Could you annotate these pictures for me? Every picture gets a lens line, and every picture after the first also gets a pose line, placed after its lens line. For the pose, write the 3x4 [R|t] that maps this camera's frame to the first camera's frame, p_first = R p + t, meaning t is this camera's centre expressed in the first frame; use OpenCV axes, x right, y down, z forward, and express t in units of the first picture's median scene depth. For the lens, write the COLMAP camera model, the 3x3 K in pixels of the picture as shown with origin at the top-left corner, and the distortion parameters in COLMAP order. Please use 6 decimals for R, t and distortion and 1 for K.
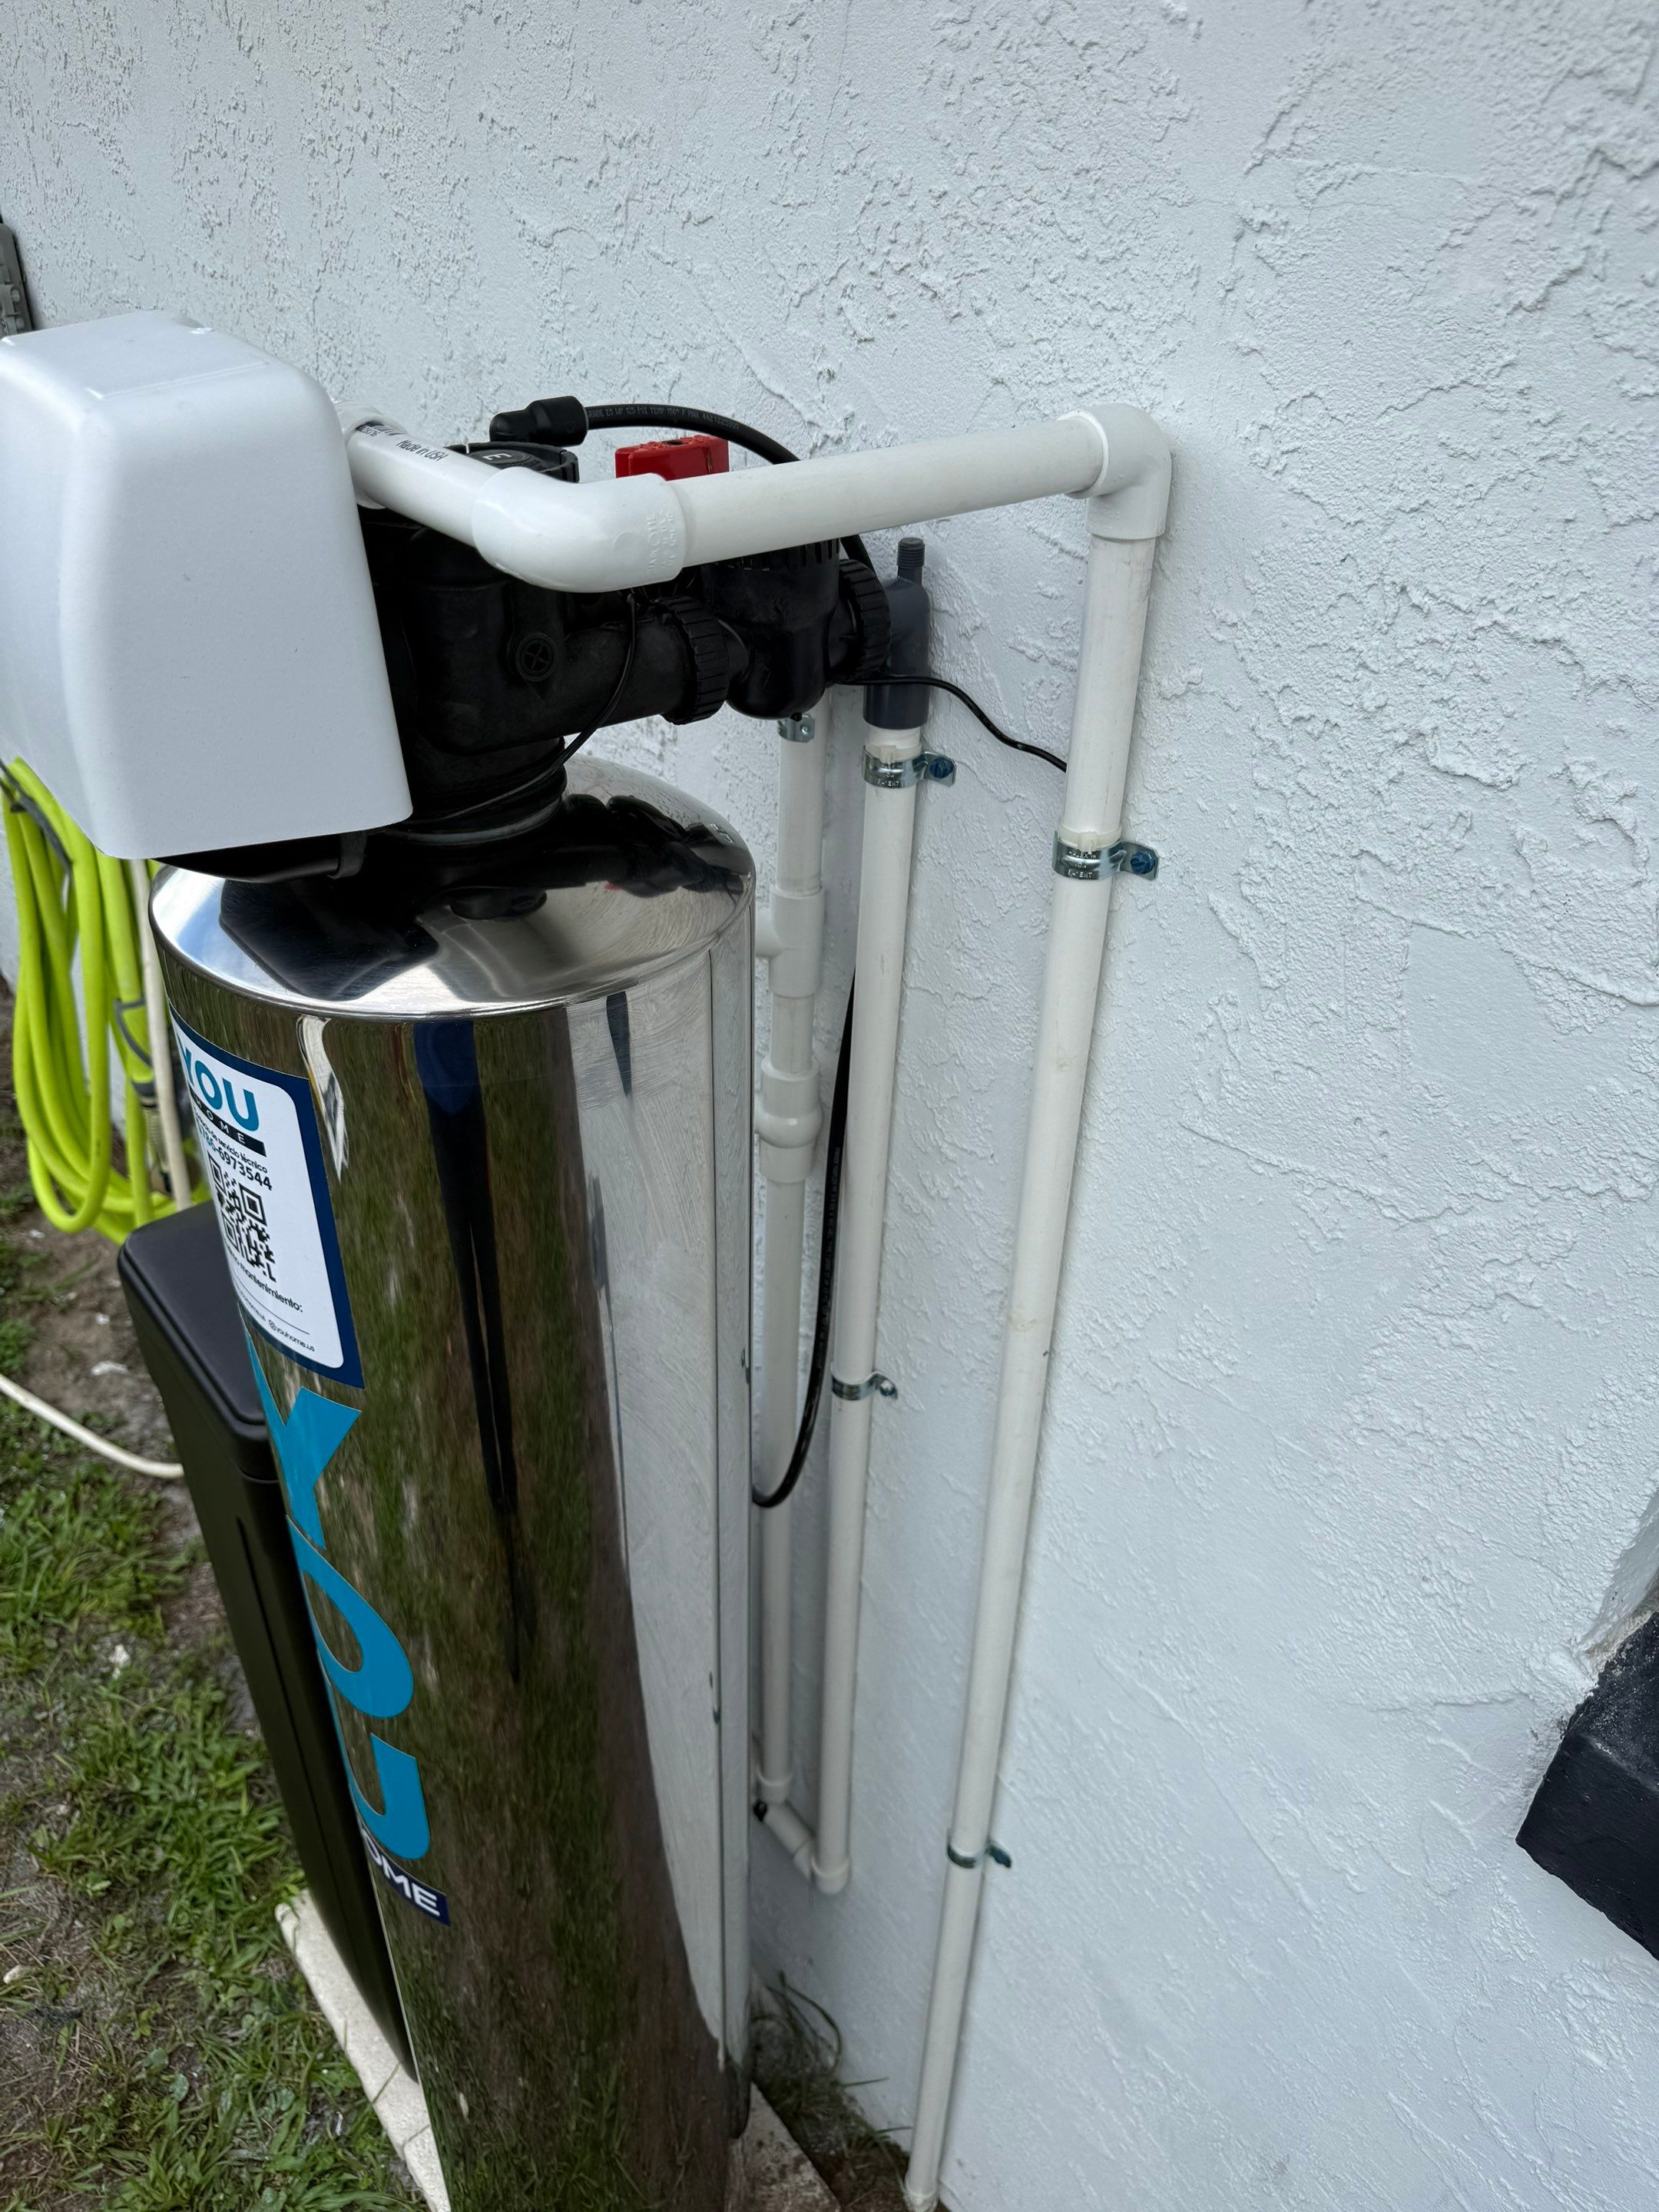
lens RADIAL K [[1596.8, 0, 800.4], [0, 1596.8, 1107.2], [0, 0, 1]] dist [0.023177, -0.037316]
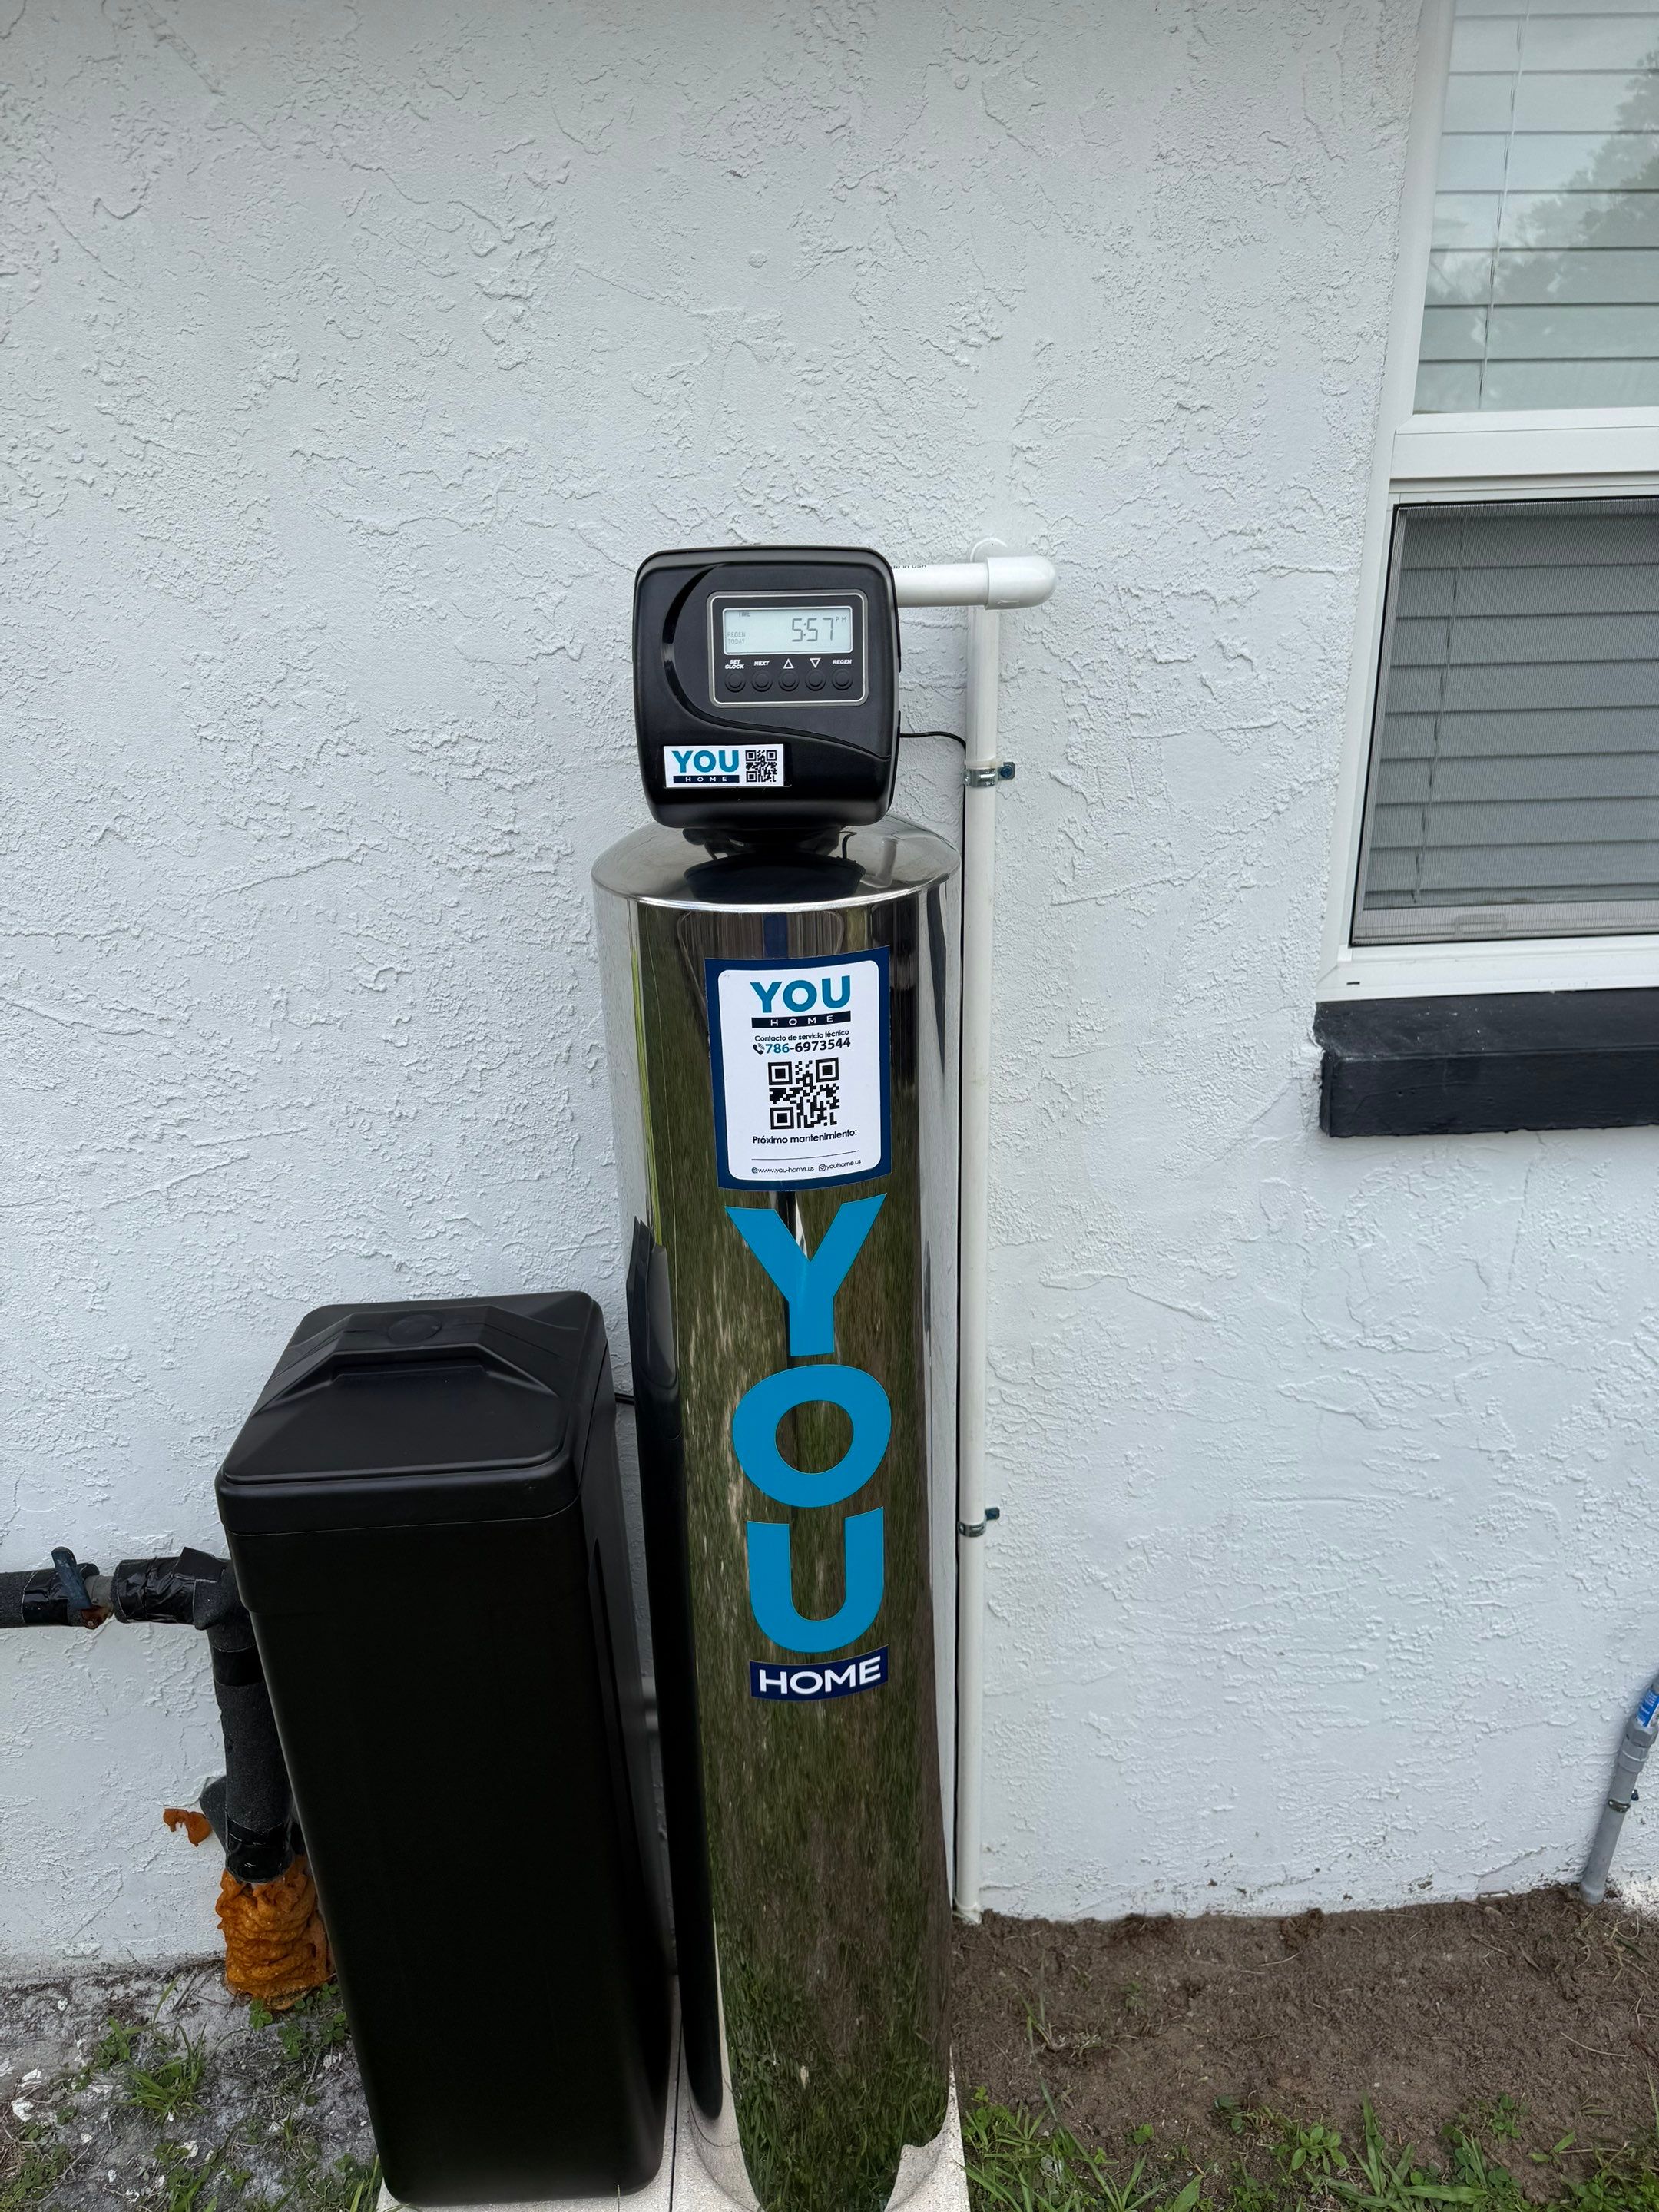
lens RADIAL K [[1574.4, 0, 814.5], [0, 1574.4, 1108.2], [0, 0, 1]] dist [0.075883, -0.121511]
pose [[0.598164, -0.342669, 0.724416, -1.402099], [0.473519, 0.880415, 0.025467, 0.045140], [-0.646514, 0.327791, 0.688893, -0.021029]]
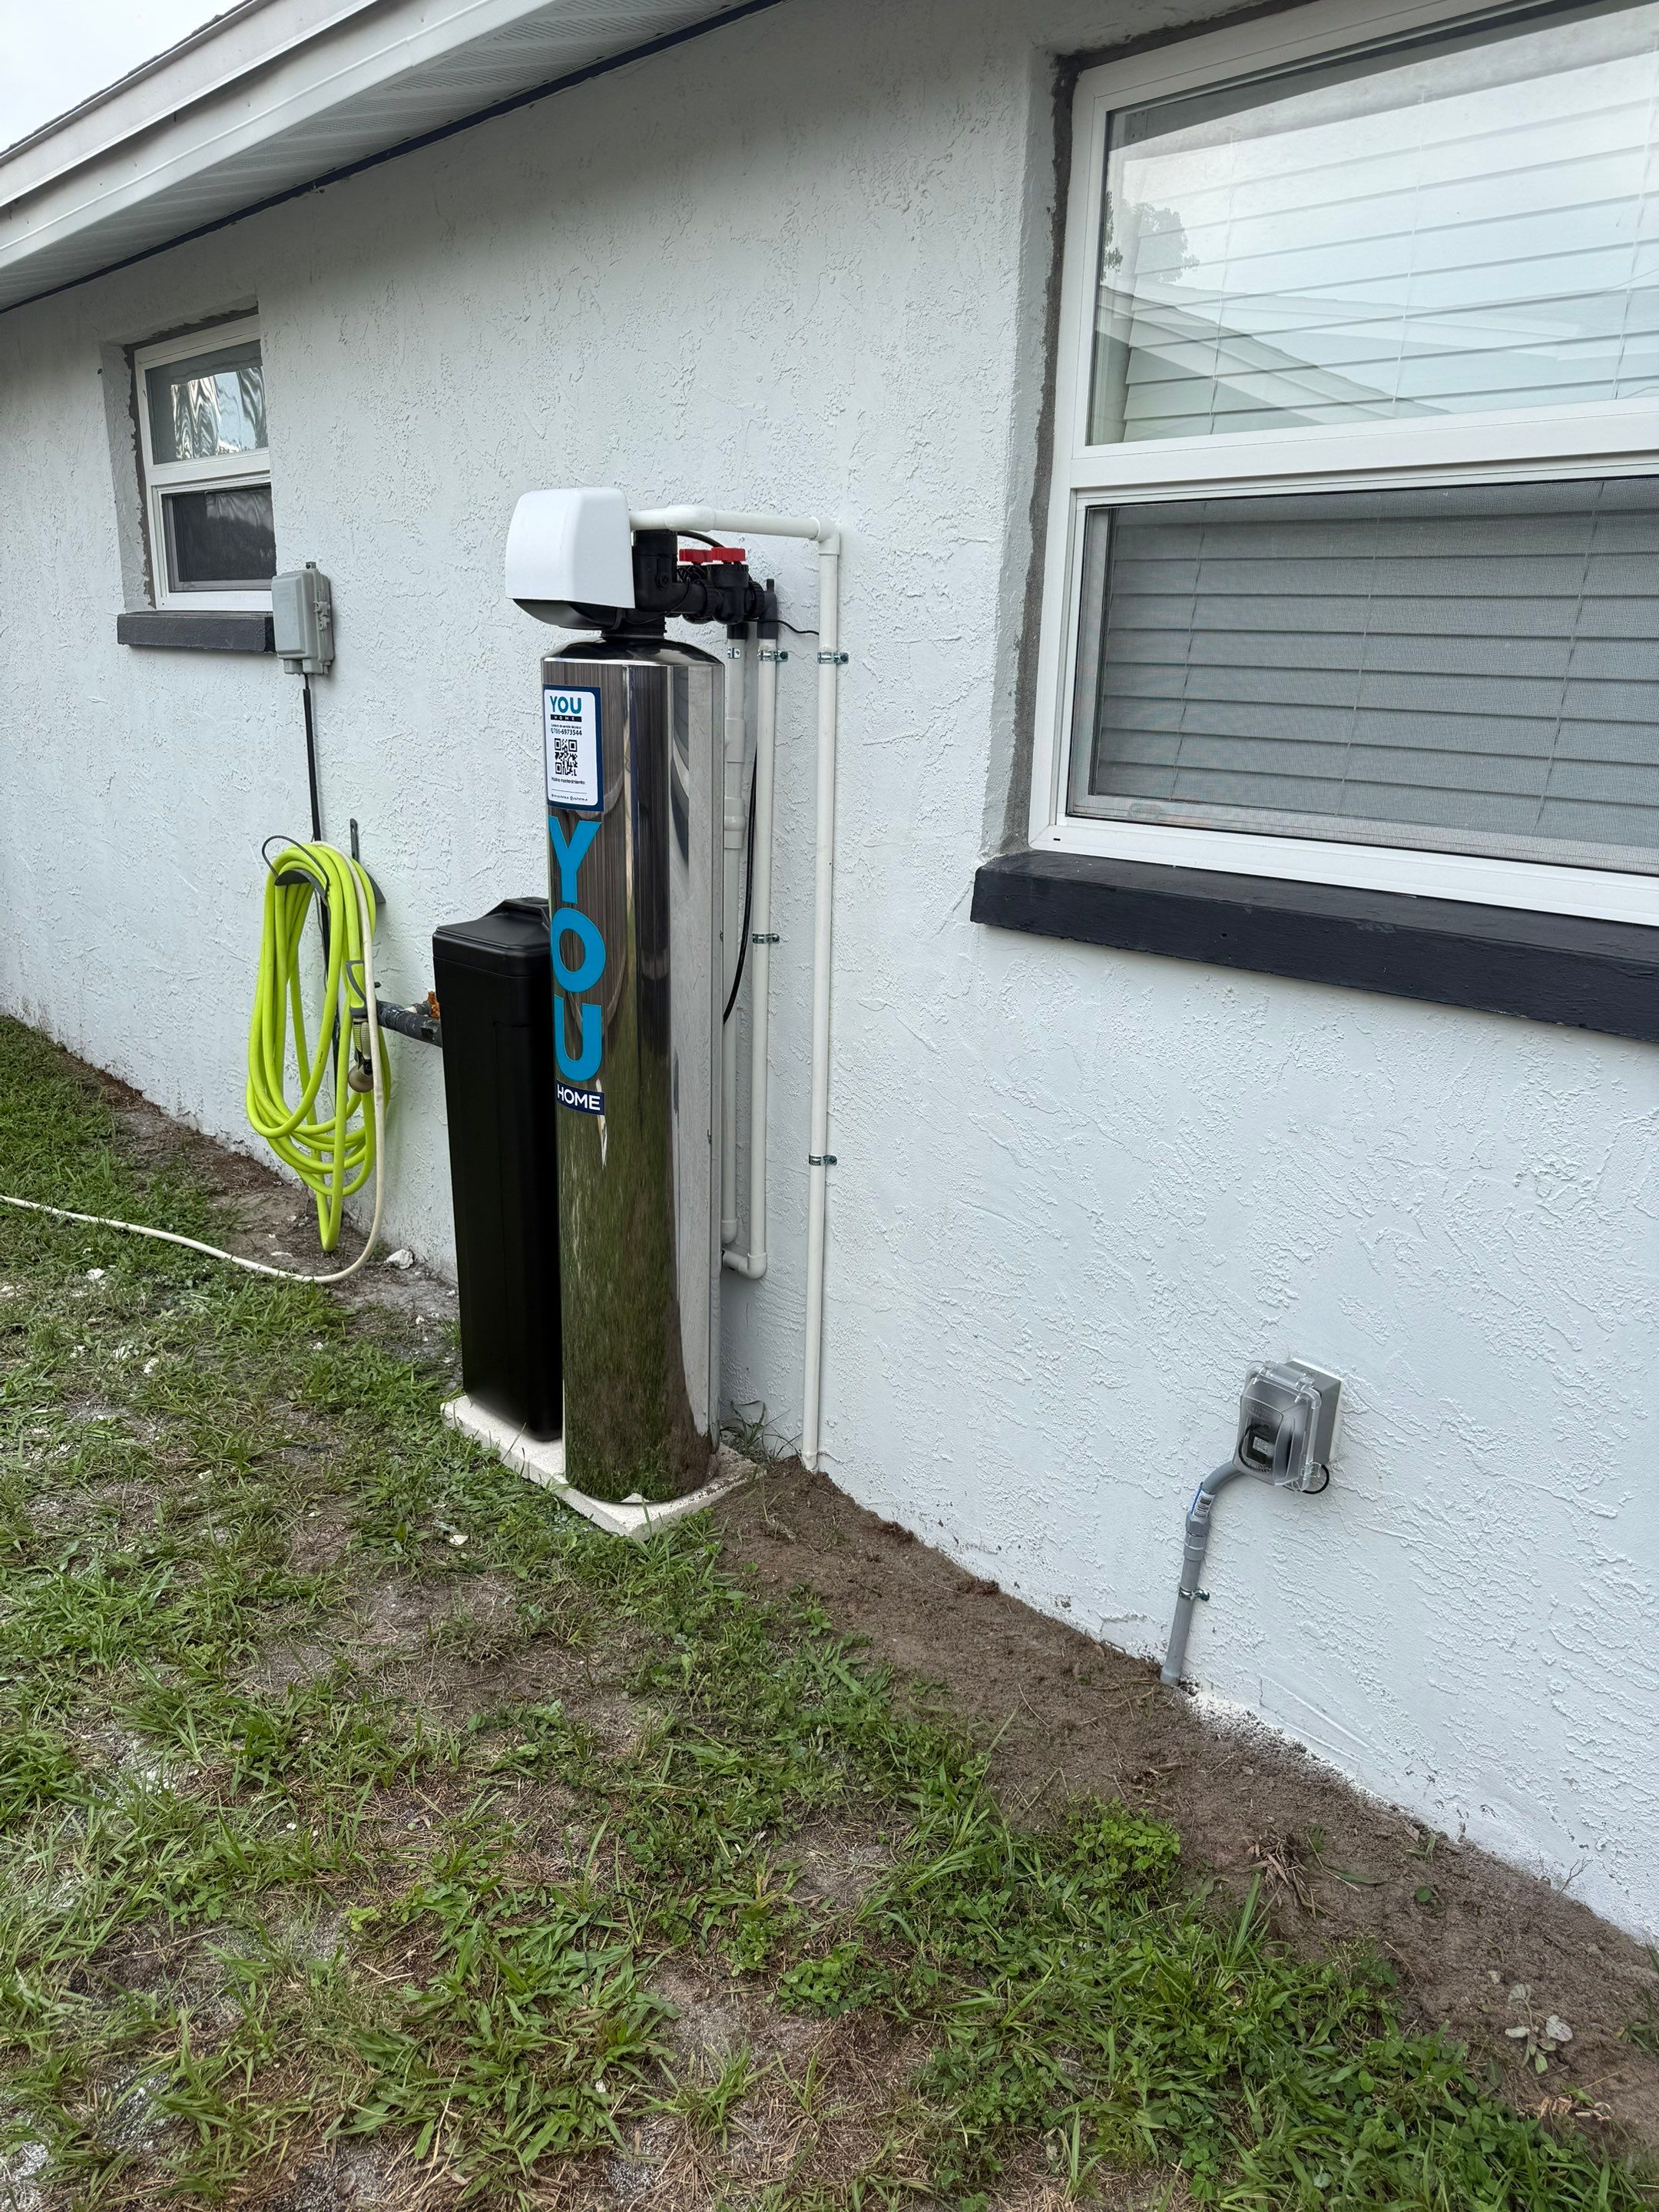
lens RADIAL K [[1561.1, 0, 810.4], [0, 1561.1, 1112.9], [0, 0, 1]] dist [0.140955, -0.273378]
pose [[0.996957, -0.018210, 0.075792, -0.113774], [0.039463, 0.956427, -0.289292, 1.640395], [-0.067221, 0.291403, 0.954236, -1.775255]]
